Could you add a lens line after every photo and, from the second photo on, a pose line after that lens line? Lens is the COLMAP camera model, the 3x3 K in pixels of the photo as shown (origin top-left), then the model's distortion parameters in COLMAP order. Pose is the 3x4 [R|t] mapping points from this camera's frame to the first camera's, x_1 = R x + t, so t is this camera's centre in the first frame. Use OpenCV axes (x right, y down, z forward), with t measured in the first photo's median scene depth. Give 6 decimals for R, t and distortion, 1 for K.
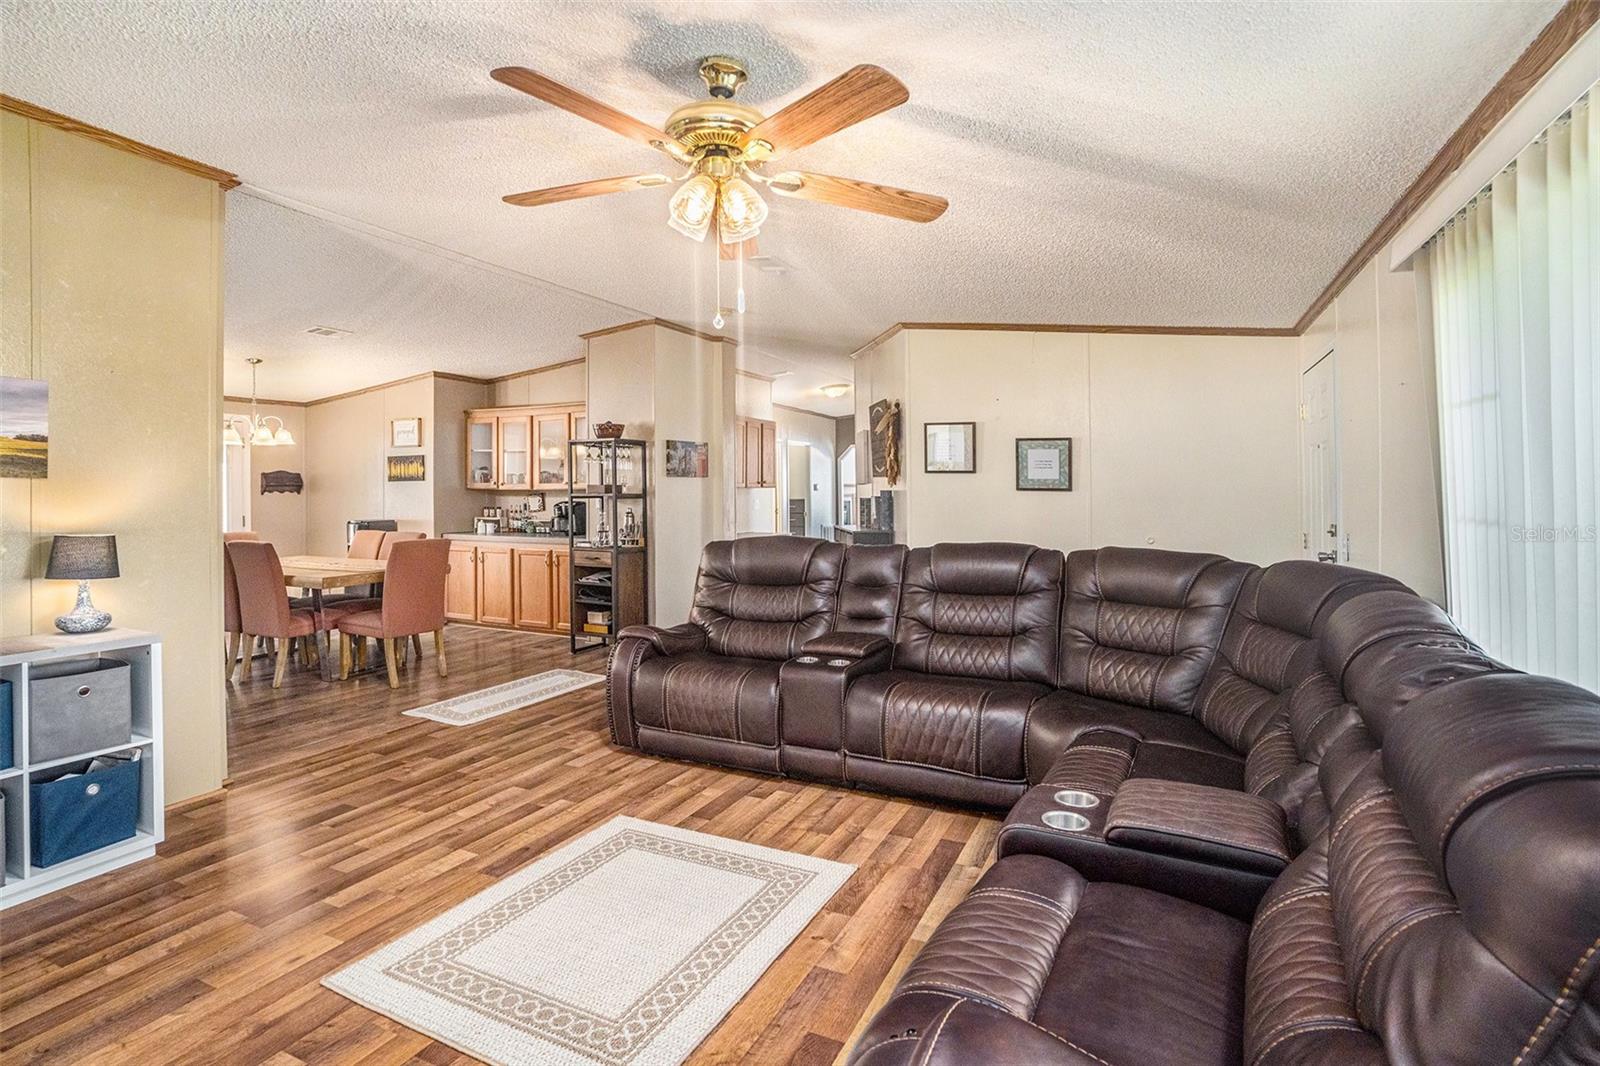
lens RADIAL K [[810.6, 0, 764.2], [0, 810.6, 479.7], [0, 0, 1]] dist [-0.034599, 0.008258]
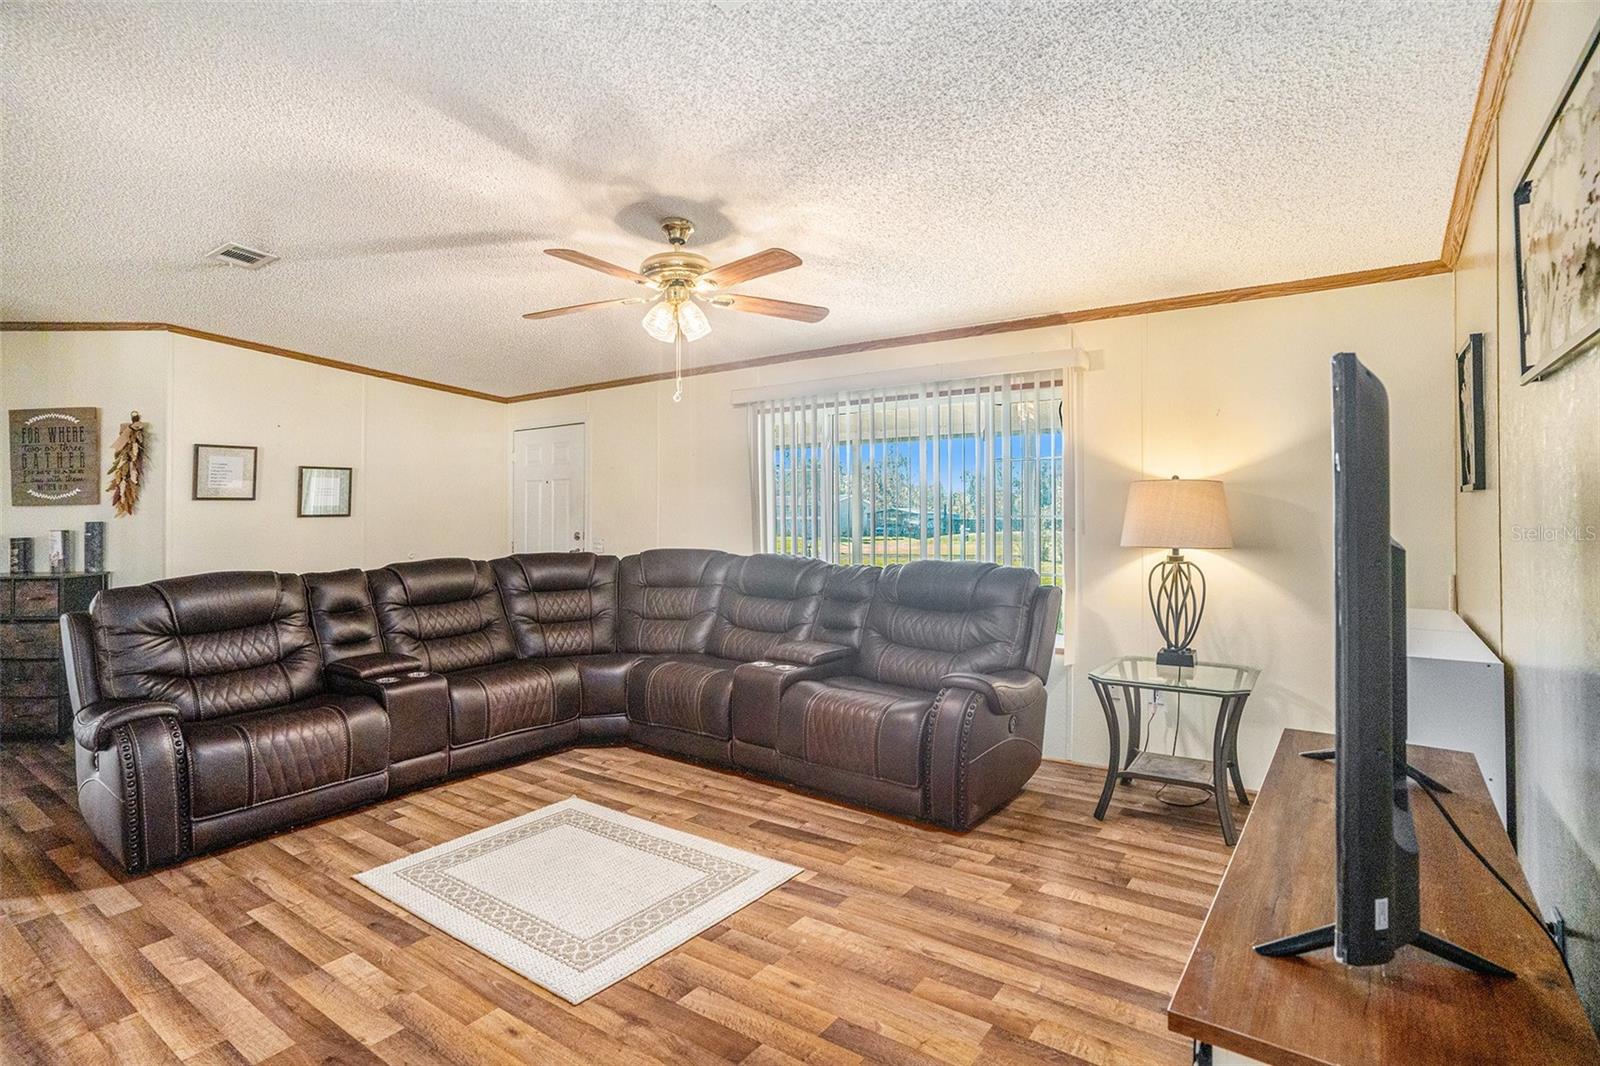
lens RADIAL K [[810.6, 0, 796.9], [0, 810.6, 522.9], [0, 0, 1]] dist [-0.034599, 0.008258]
pose [[0.166014, -0.022846, 0.985859, -0.952159], [-0.002230, 0.999720, 0.023543, -0.004692], [-0.986121, -0.006106, 0.165917, 0.350612]]
